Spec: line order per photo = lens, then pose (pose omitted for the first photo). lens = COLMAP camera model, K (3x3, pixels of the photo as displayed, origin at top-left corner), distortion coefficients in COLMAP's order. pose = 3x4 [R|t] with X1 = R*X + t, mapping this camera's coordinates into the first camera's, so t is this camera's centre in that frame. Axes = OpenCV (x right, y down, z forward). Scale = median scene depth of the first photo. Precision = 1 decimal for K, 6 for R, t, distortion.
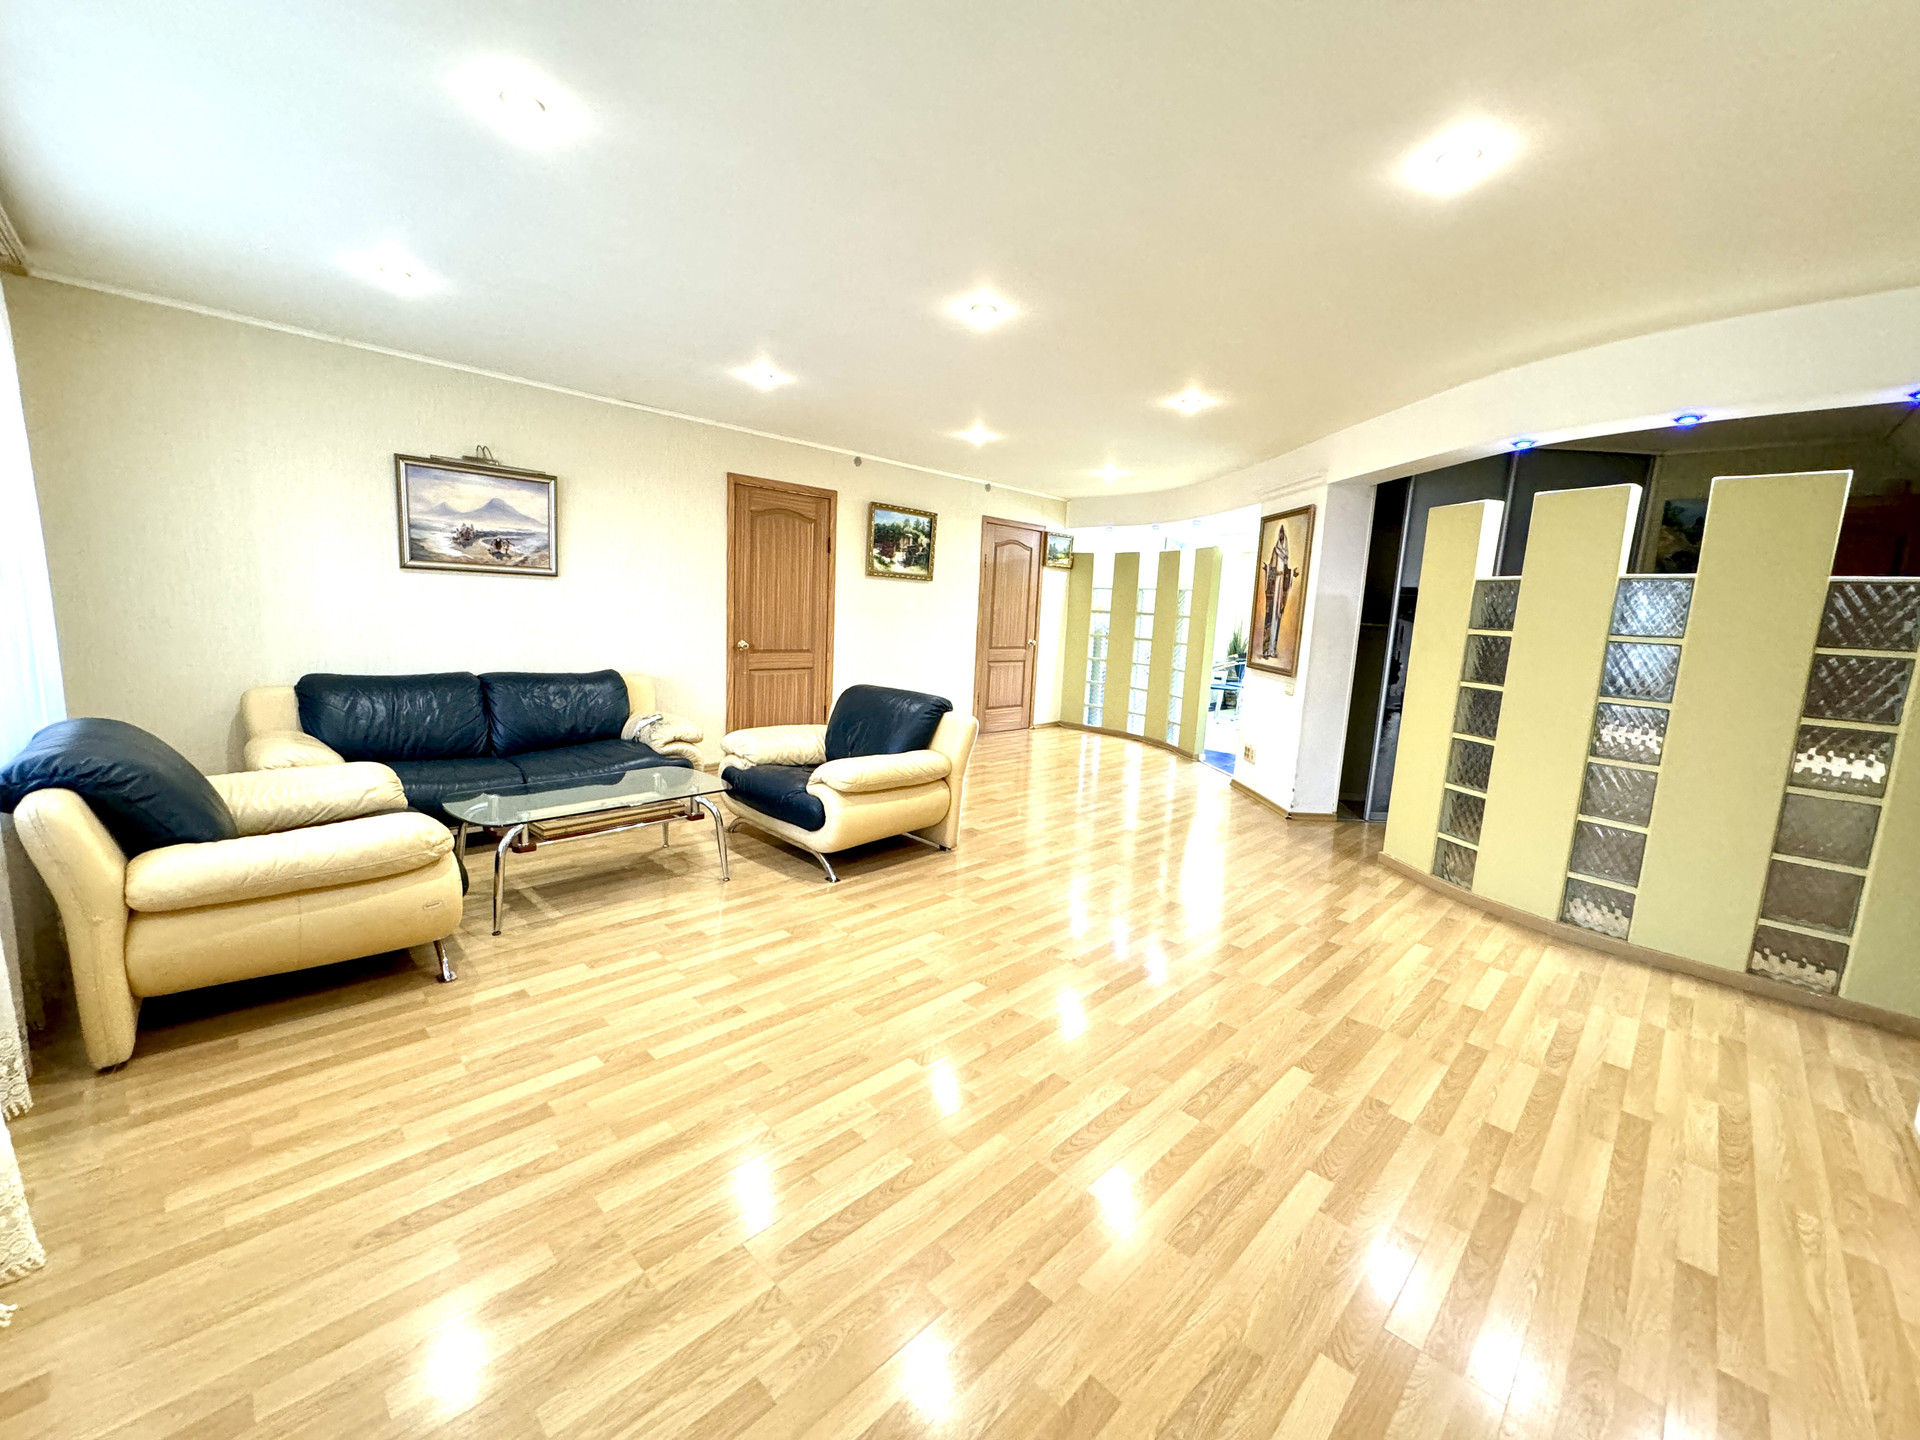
lens RADIAL K [[772.6, 0, 960.0], [0, 772.6, 720.0], [0, 0, 1]] dist [0.002098, 0.000207]
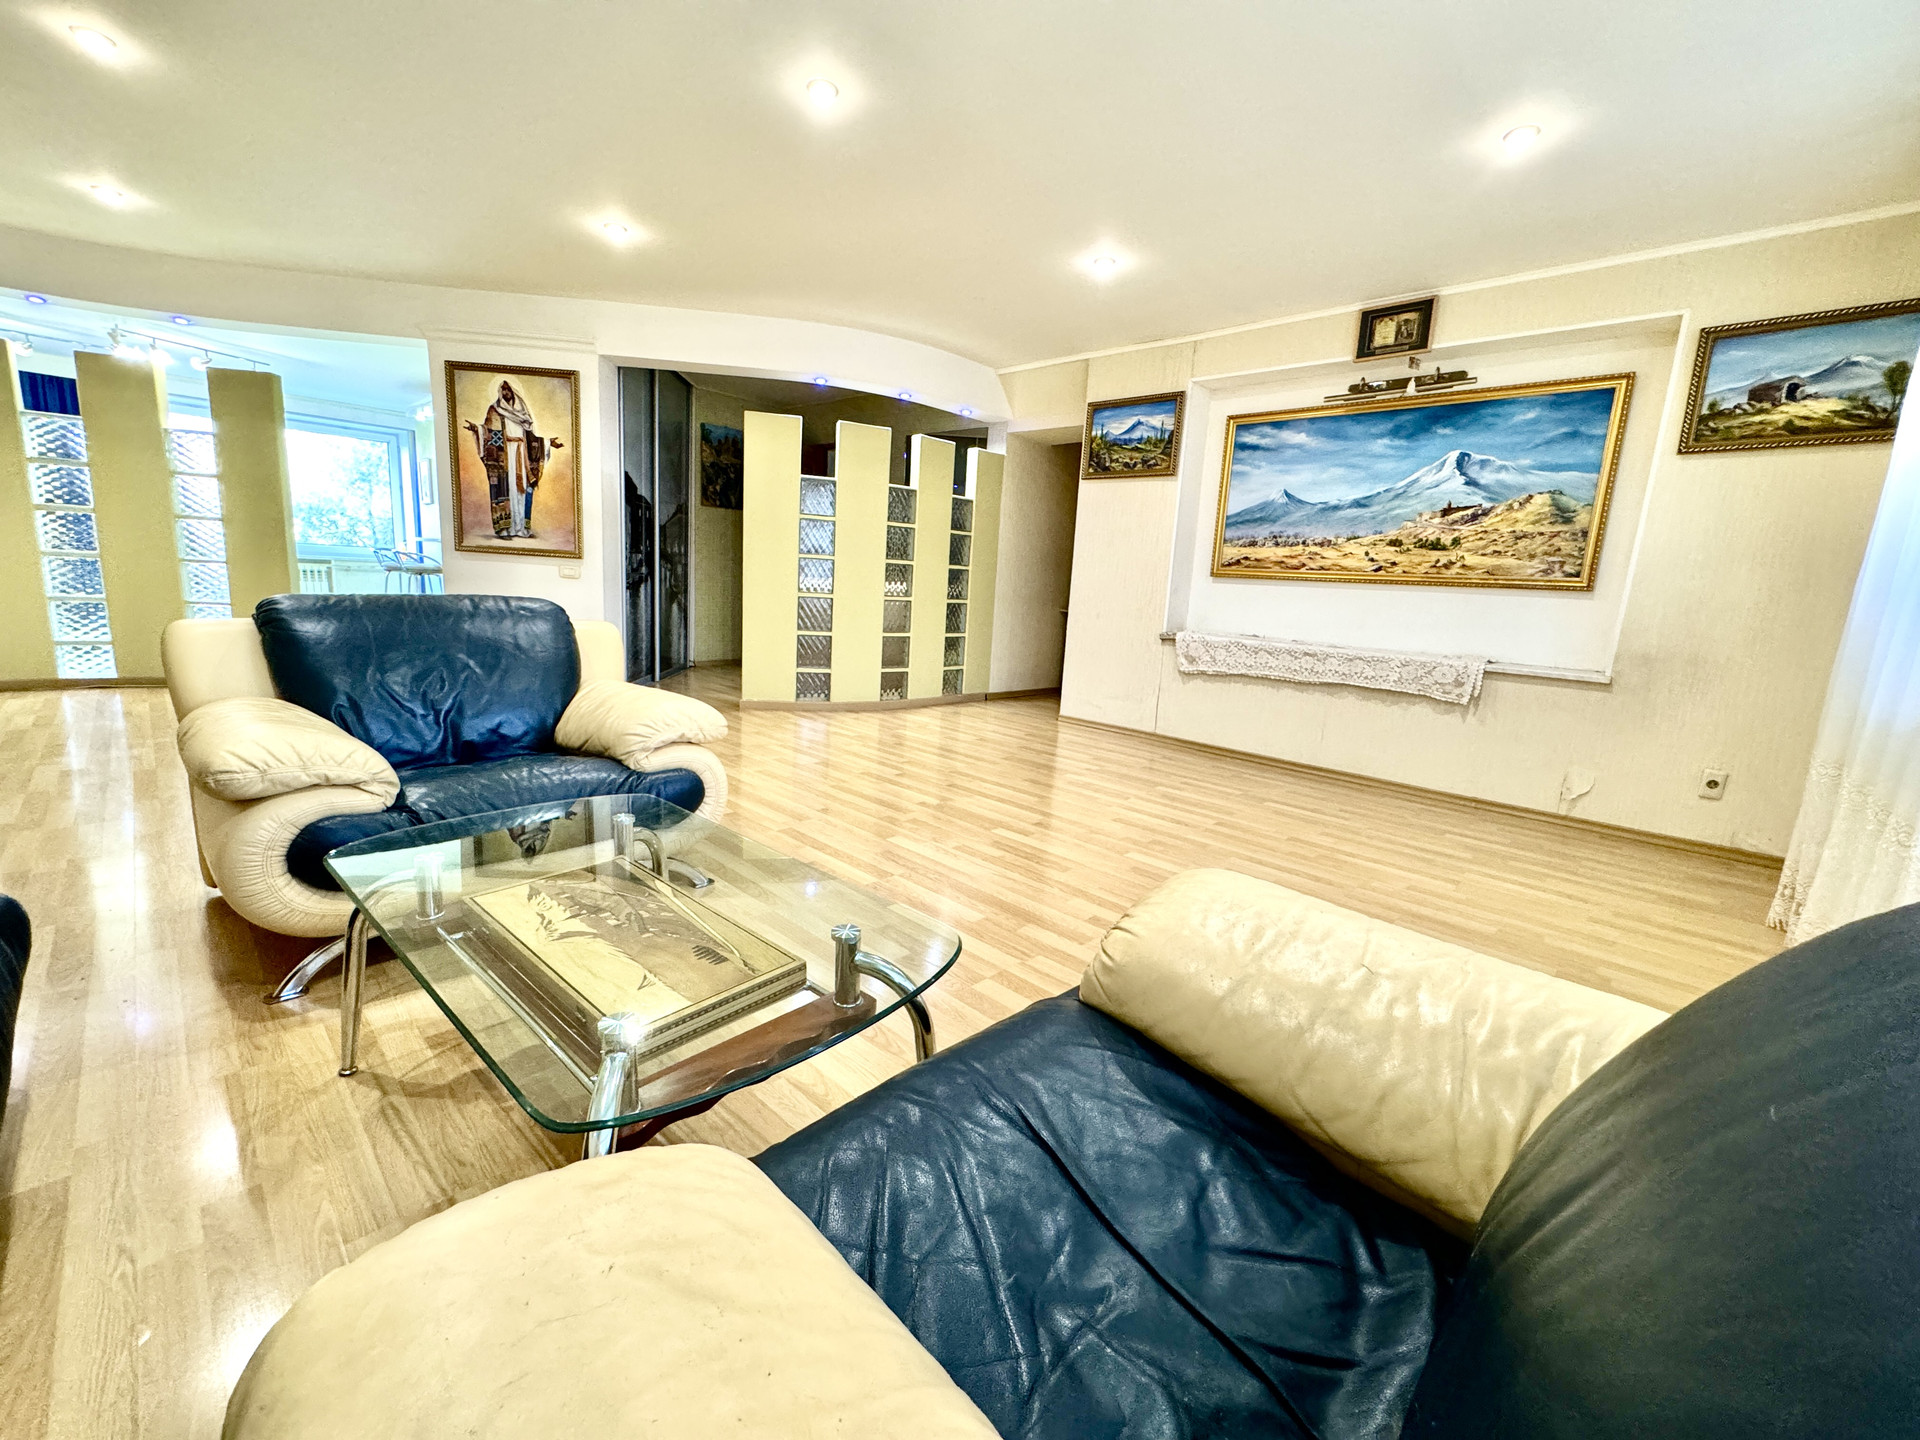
lens RADIAL K [[772.6, 0, 960.0], [0, 772.6, 720.0], [0, 0, 1]] dist [0.002098, 0.000207]
pose [[-0.003213, -0.239380, 0.970921, -0.731459], [0.095552, 0.966410, 0.238584, -0.061284], [-0.995419, 0.093540, 0.019768, 0.720907]]
